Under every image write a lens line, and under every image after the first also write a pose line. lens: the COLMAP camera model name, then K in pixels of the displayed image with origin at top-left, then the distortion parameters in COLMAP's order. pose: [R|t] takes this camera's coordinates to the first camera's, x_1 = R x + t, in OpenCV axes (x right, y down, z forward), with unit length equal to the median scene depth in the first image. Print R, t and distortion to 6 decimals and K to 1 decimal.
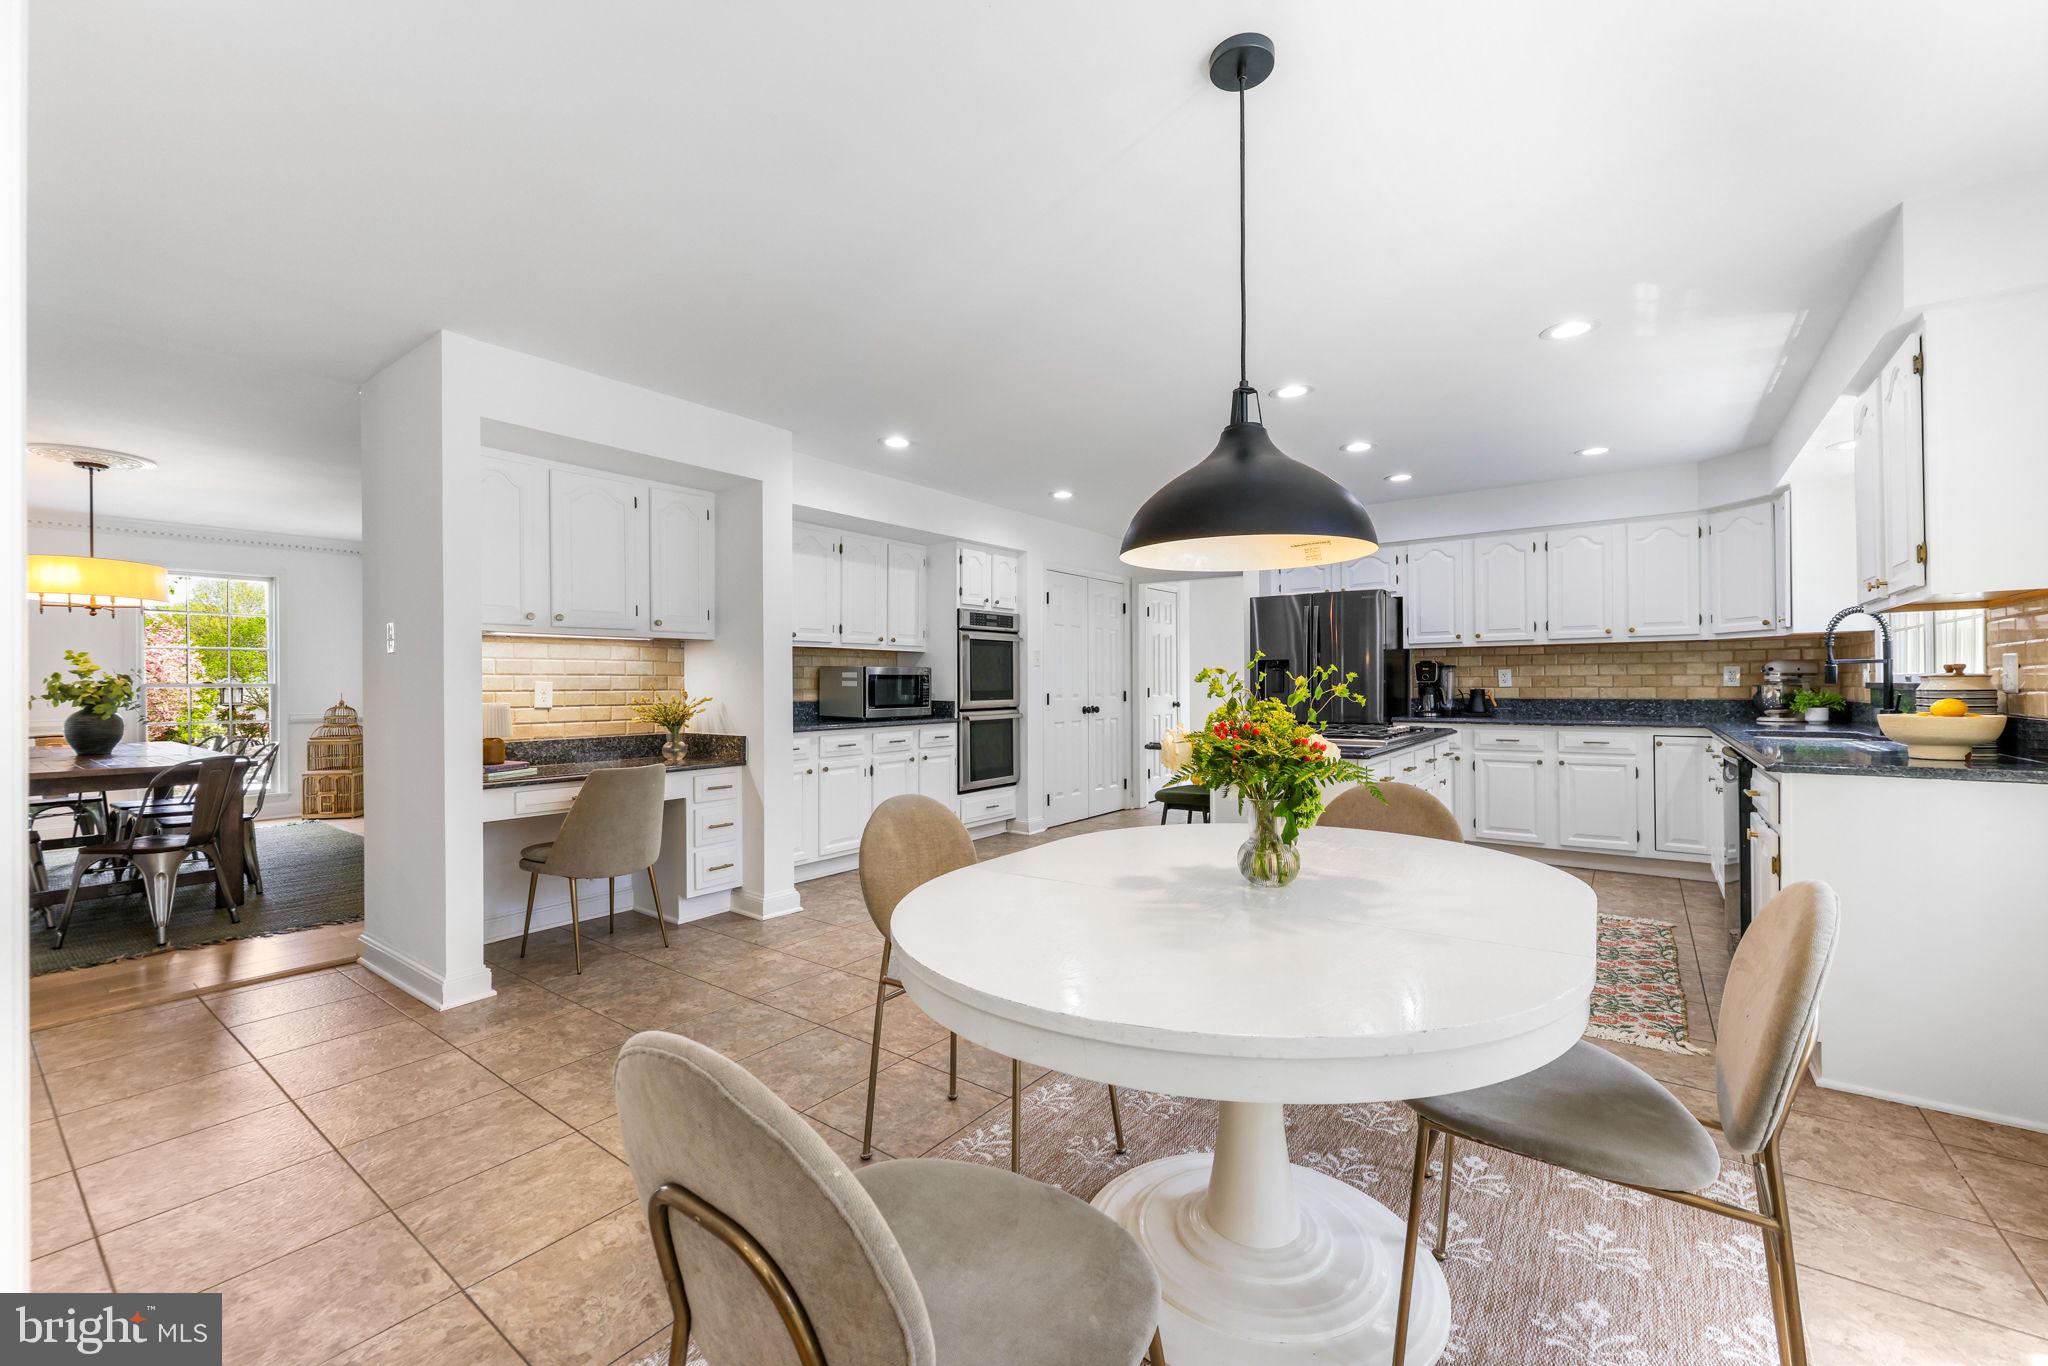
lens RADIAL K [[821.3, 0, 1024.0], [0, 821.3, 683.0], [0, 0, 1]] dist [-0.000388, -0.000123]
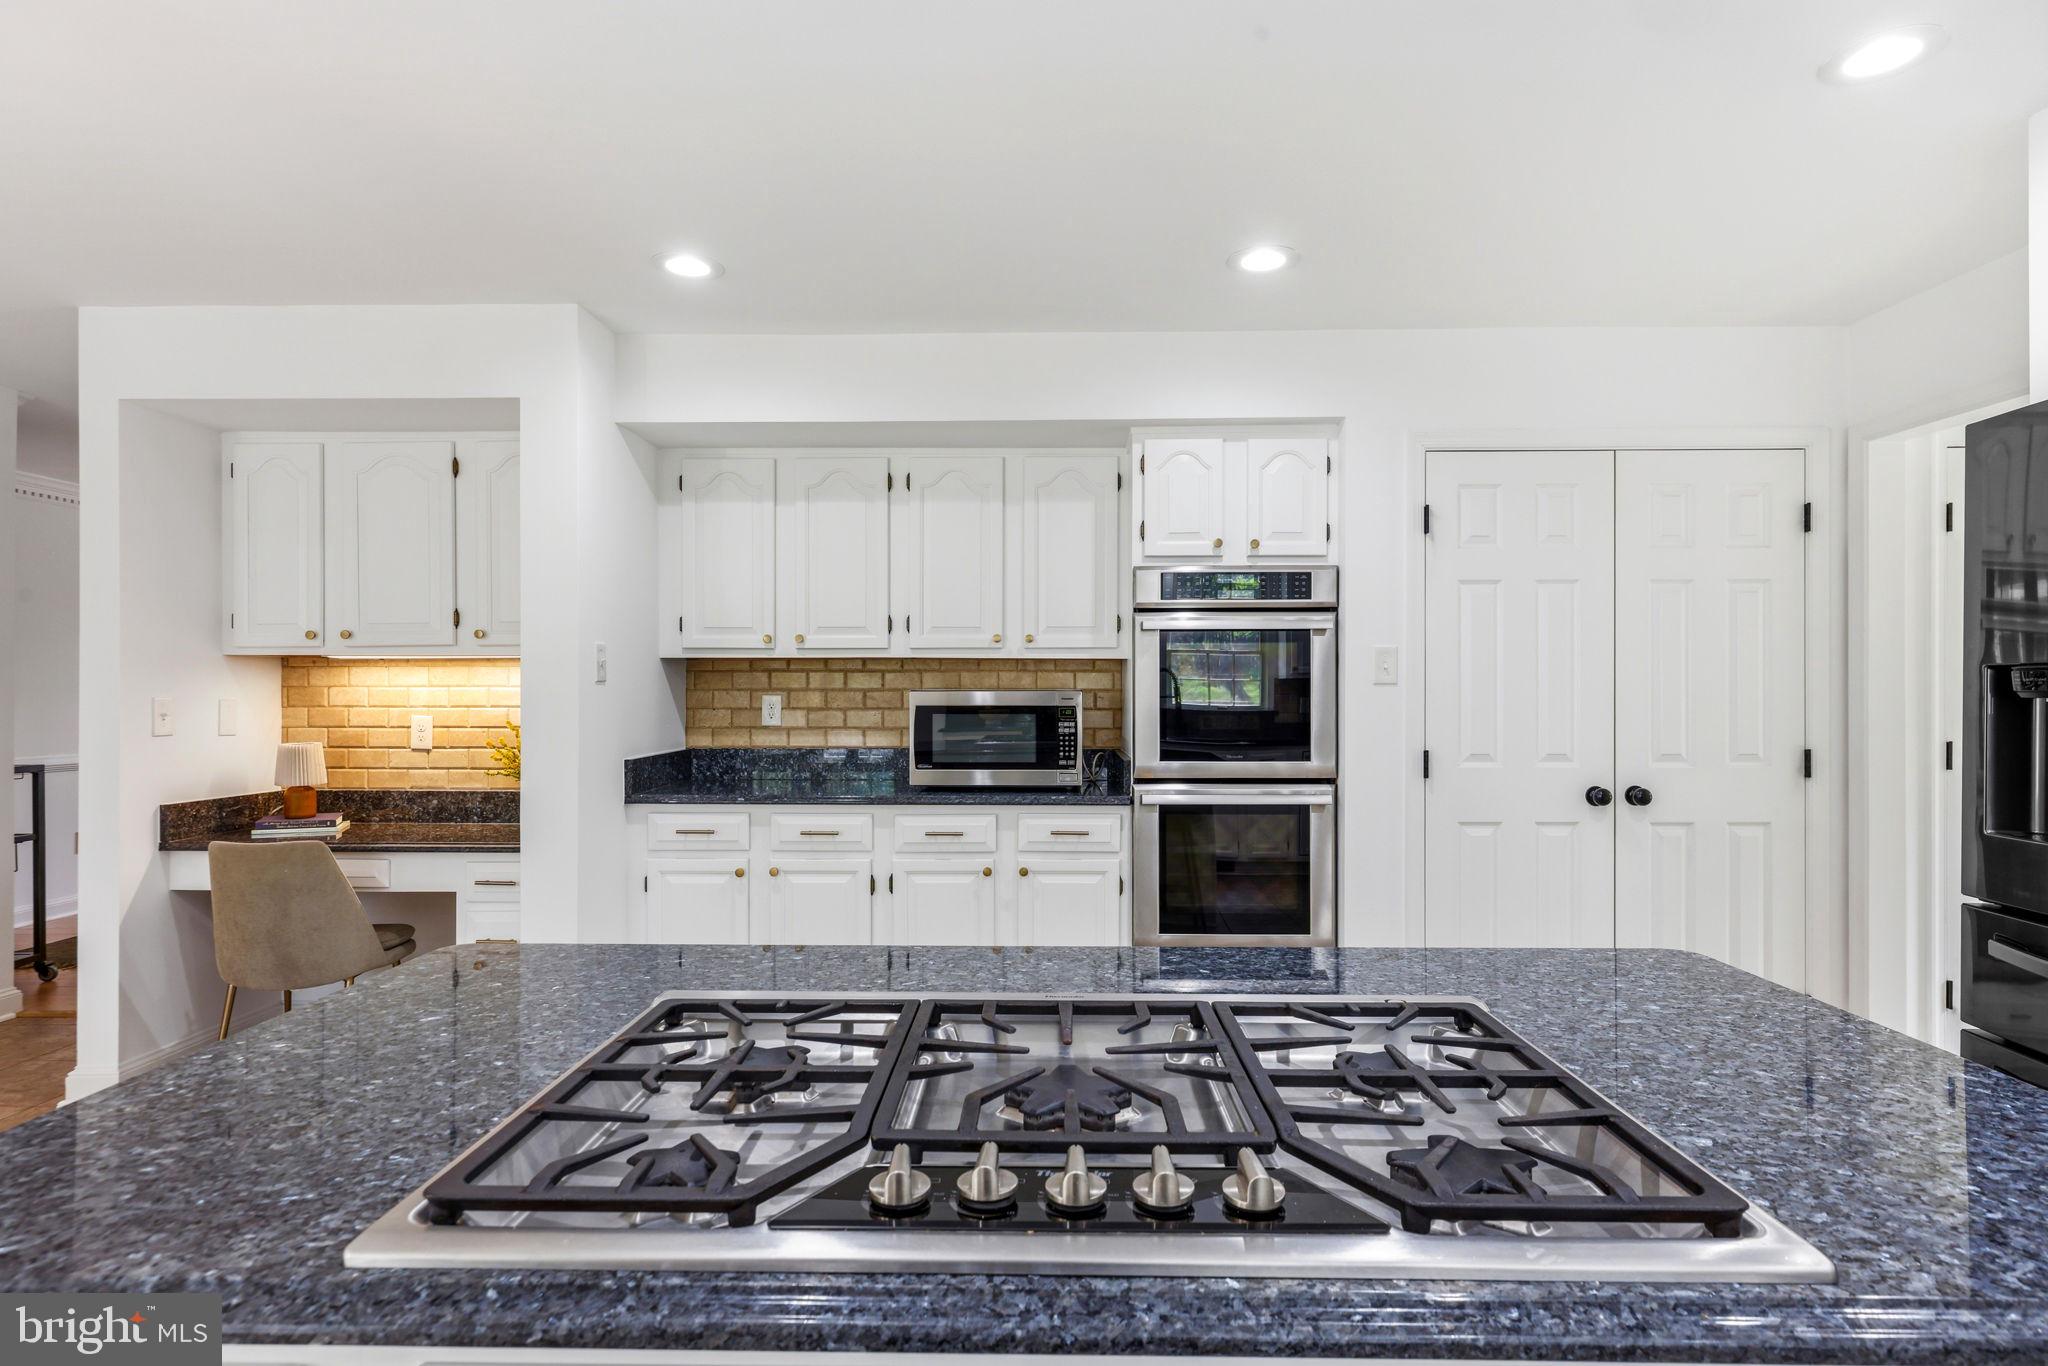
lens RADIAL K [[1072.7, 0, 1024.0], [0, 1072.7, 683.0], [0, 0, 1]] dist [-0.000766, -0.000077]
pose [[0.582217, -0.001065, -0.813033, 0.473659], [-0.003469, 0.999987, -0.003794, -0.025050], [0.813026, 0.005030, 0.582206, 0.710182]]
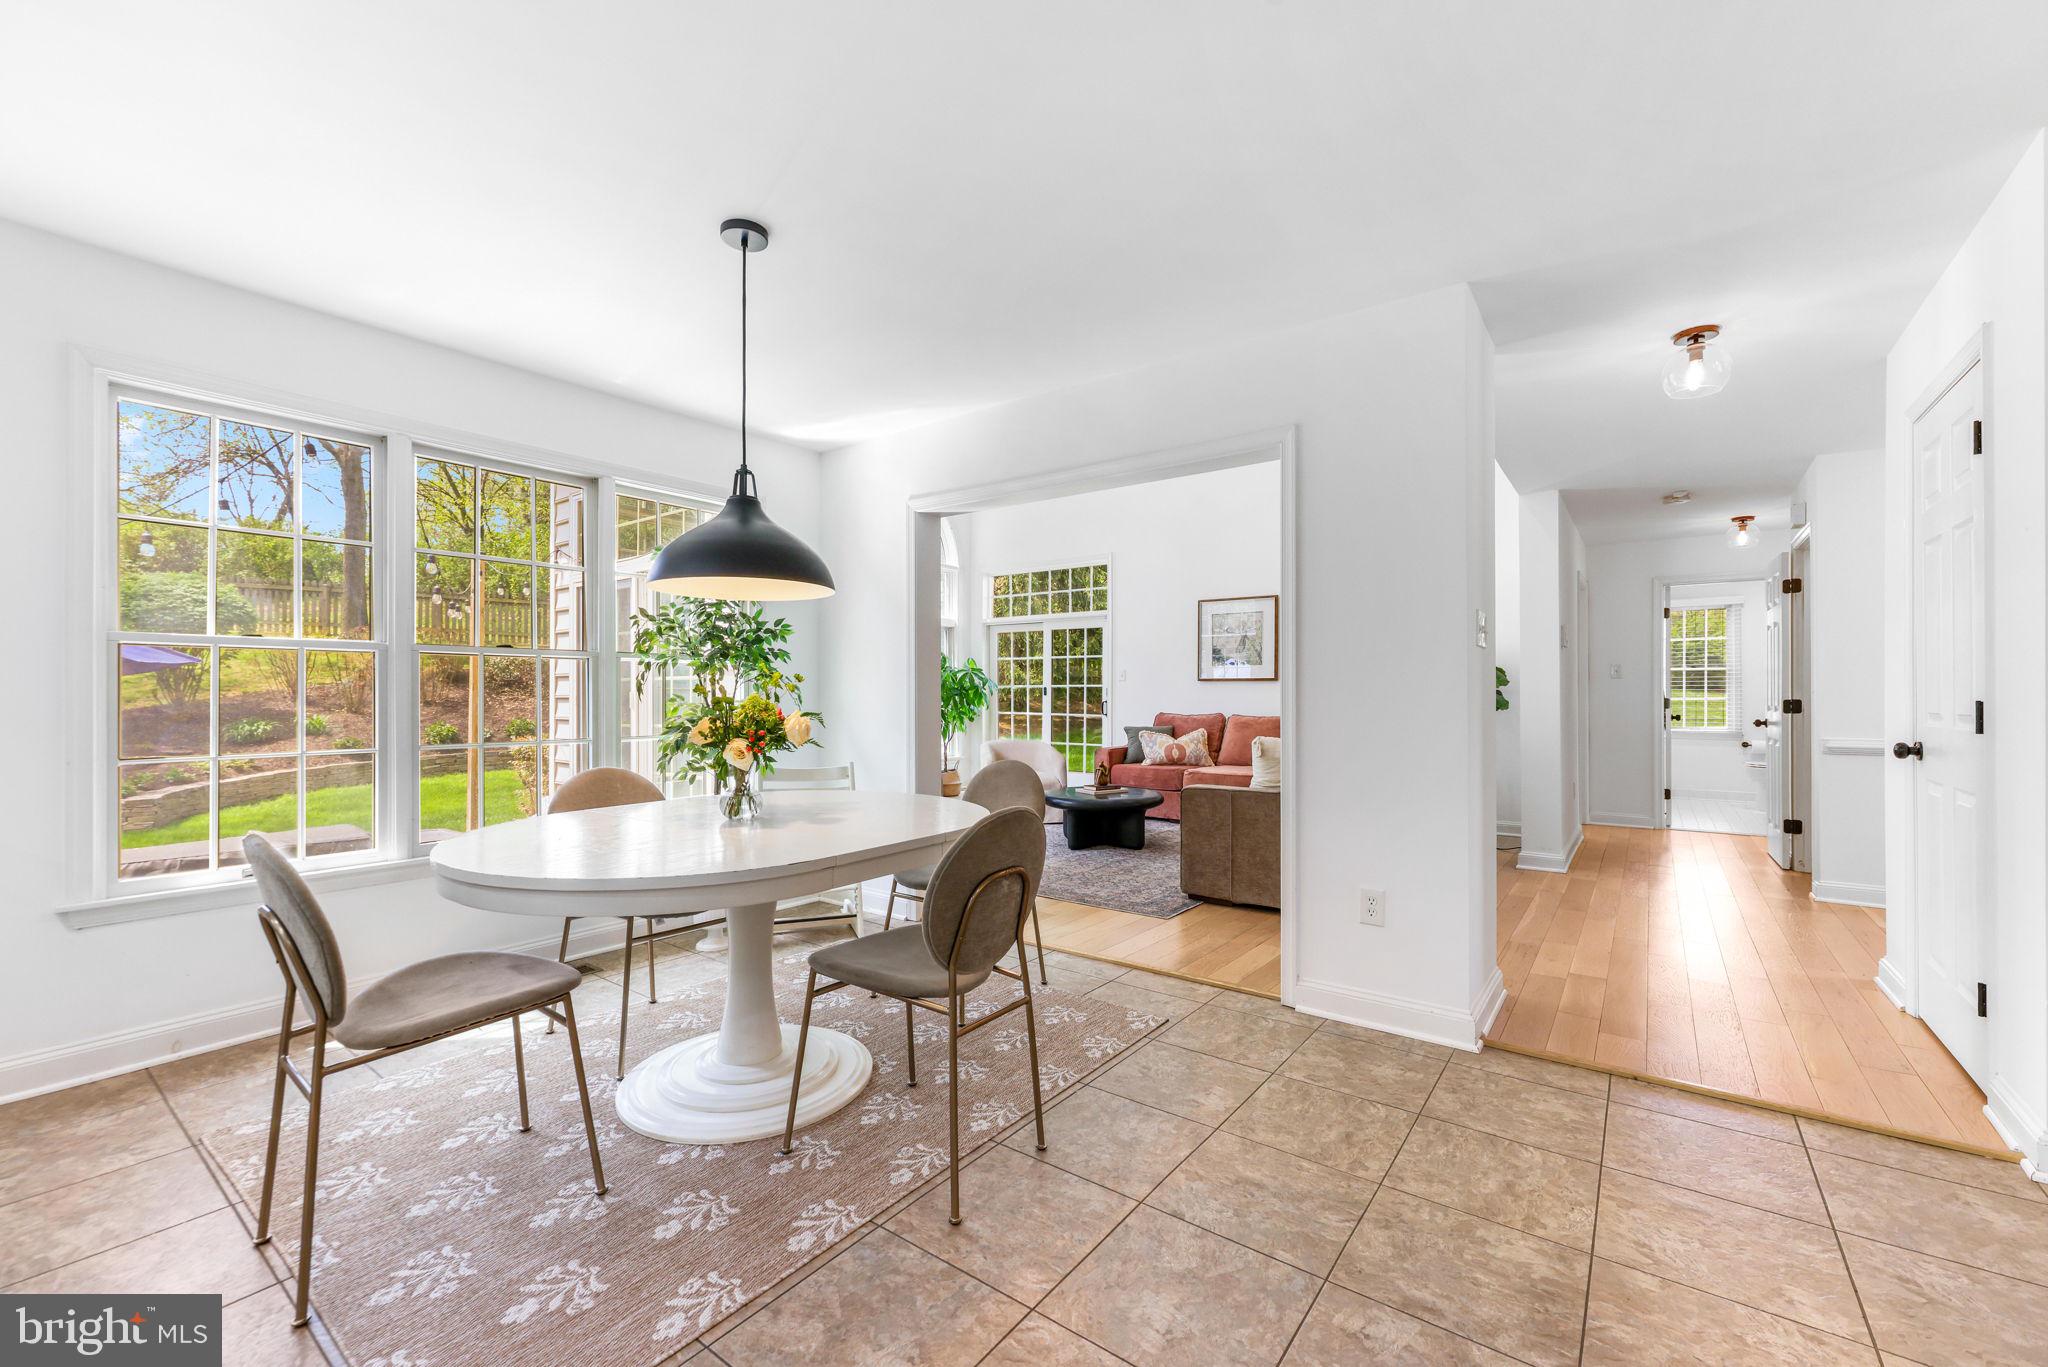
lens RADIAL K [[844.3, 0, 1024.0], [0, 844.3, 683.5], [0, 0, 1]] dist [0.002067, 0.000228]
pose [[-0.999941, 0.005763, 0.009249, -0.077197], [0.005691, 0.999953, -0.007836, 0.006189], [-0.009294, -0.007783, -0.999927, 0.854716]]
